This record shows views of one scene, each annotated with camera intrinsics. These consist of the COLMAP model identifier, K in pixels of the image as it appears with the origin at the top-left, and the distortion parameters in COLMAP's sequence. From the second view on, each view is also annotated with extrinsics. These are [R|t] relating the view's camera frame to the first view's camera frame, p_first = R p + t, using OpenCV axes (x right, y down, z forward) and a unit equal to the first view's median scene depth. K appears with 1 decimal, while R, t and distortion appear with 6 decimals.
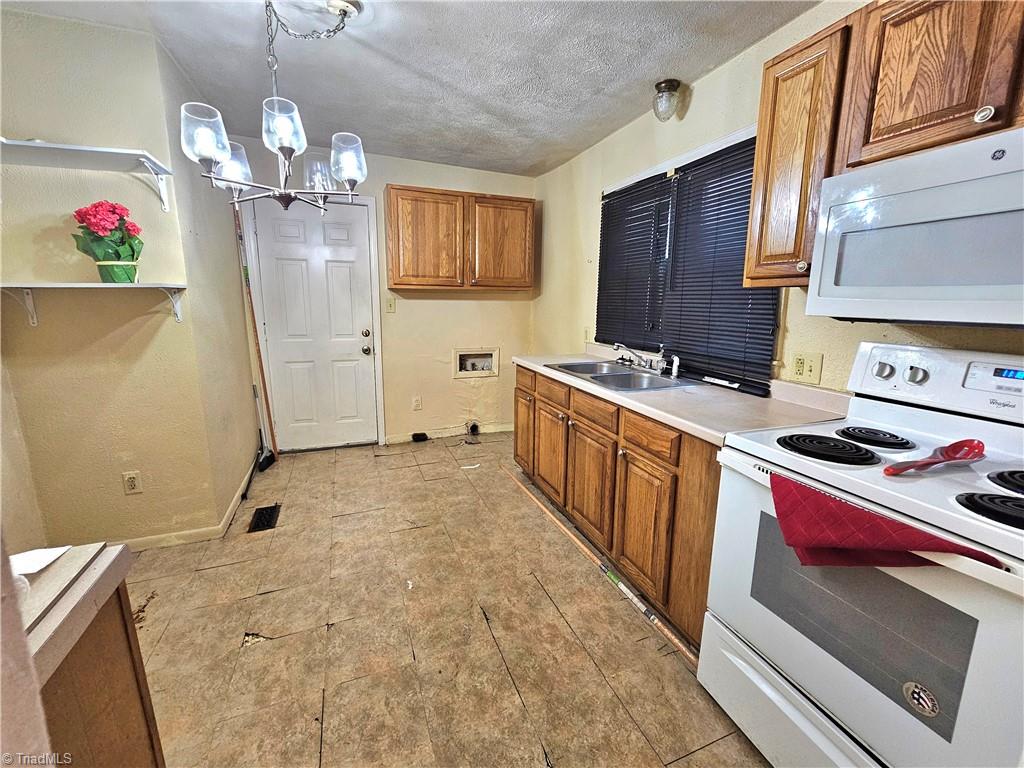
lens RADIAL K [[419.1, 0, 511.0], [0, 419.1, 378.1], [0, 0, 1]] dist [0.000052, 0.001601]
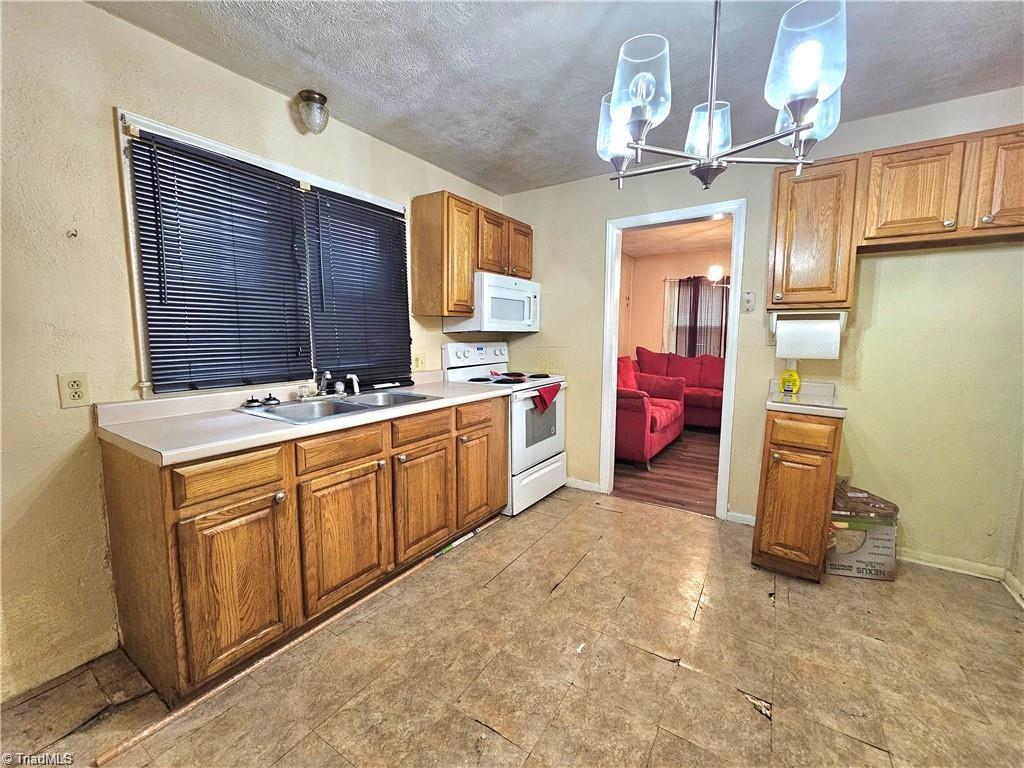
lens RADIAL K [[419.1, 0, 509.0], [0, 419.1, 379.8], [0, 0, 1]] dist [0.000052, 0.001601]
pose [[-0.582966, -0.105356, 0.805637, -0.761987], [0.138707, 0.964096, 0.226448, -0.247316], [-0.800569, 0.243759, -0.547422, 1.398716]]
